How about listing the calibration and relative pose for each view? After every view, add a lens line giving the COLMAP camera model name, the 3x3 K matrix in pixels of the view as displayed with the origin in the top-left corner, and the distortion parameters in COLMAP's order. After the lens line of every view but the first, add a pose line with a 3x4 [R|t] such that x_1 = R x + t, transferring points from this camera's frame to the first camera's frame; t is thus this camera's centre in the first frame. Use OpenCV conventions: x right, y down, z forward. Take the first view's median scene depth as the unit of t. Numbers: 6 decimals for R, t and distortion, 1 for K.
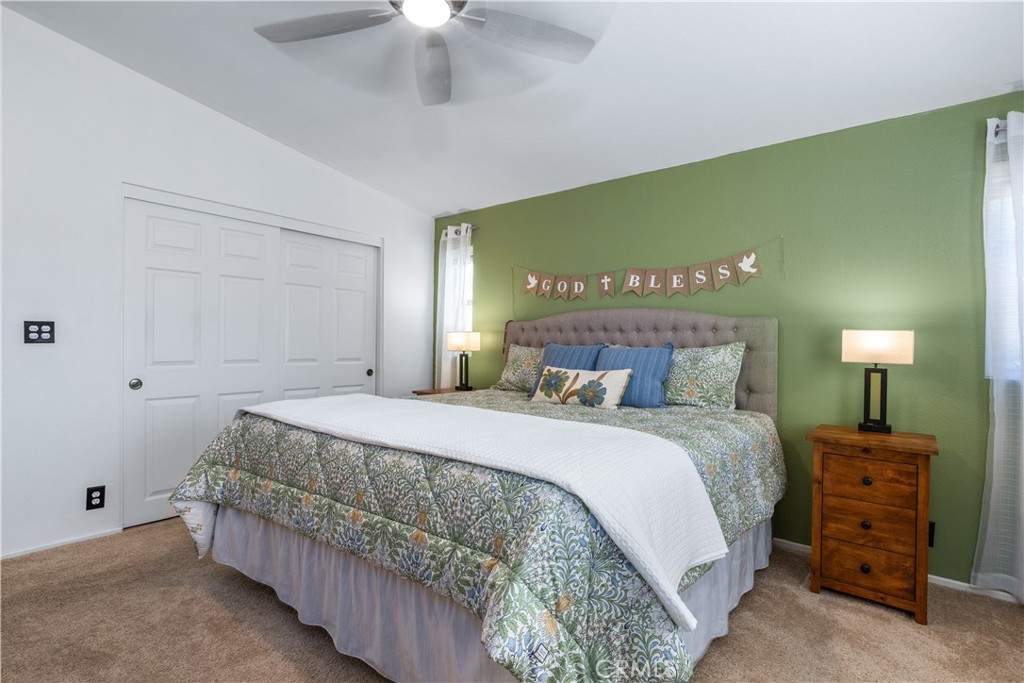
lens RADIAL K [[517.1, 0, 510.8], [0, 517.1, 335.7], [0, 0, 1]] dist [-0.011698, -0.000246]
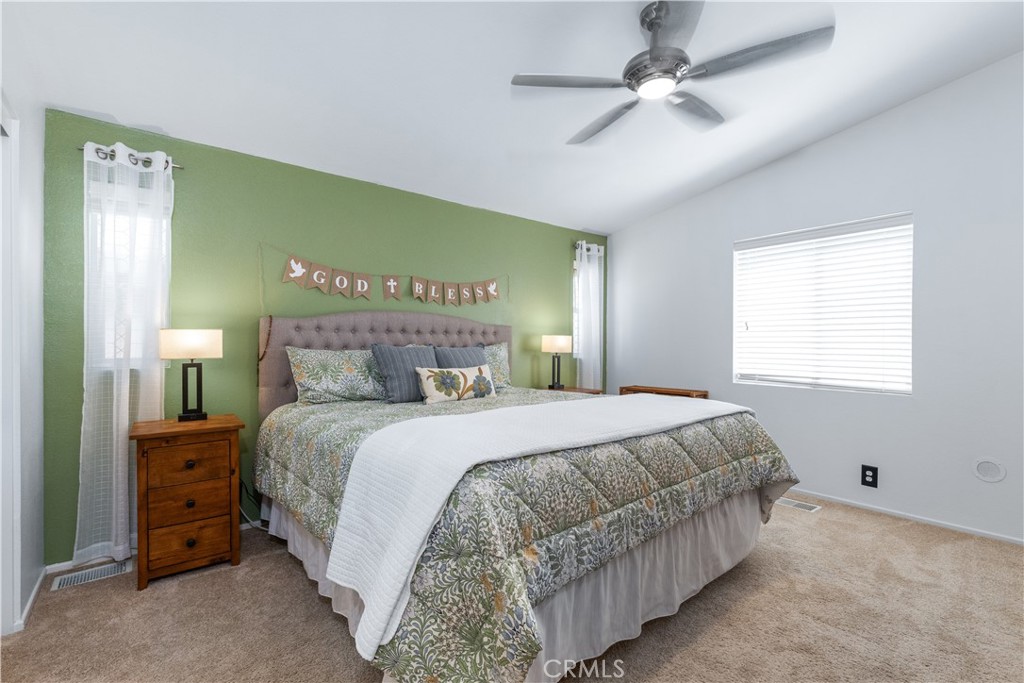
lens RADIAL K [[459.0, 0, 513.1], [0, 459.0, 343.1], [0, 0, 1]] dist [0.001176, -0.000215]
pose [[0.169754, -0.010460, 0.985431, -0.682569], [-0.010270, 0.999871, 0.012383, -0.000921], [-0.985433, -0.012223, 0.169624, 0.596945]]
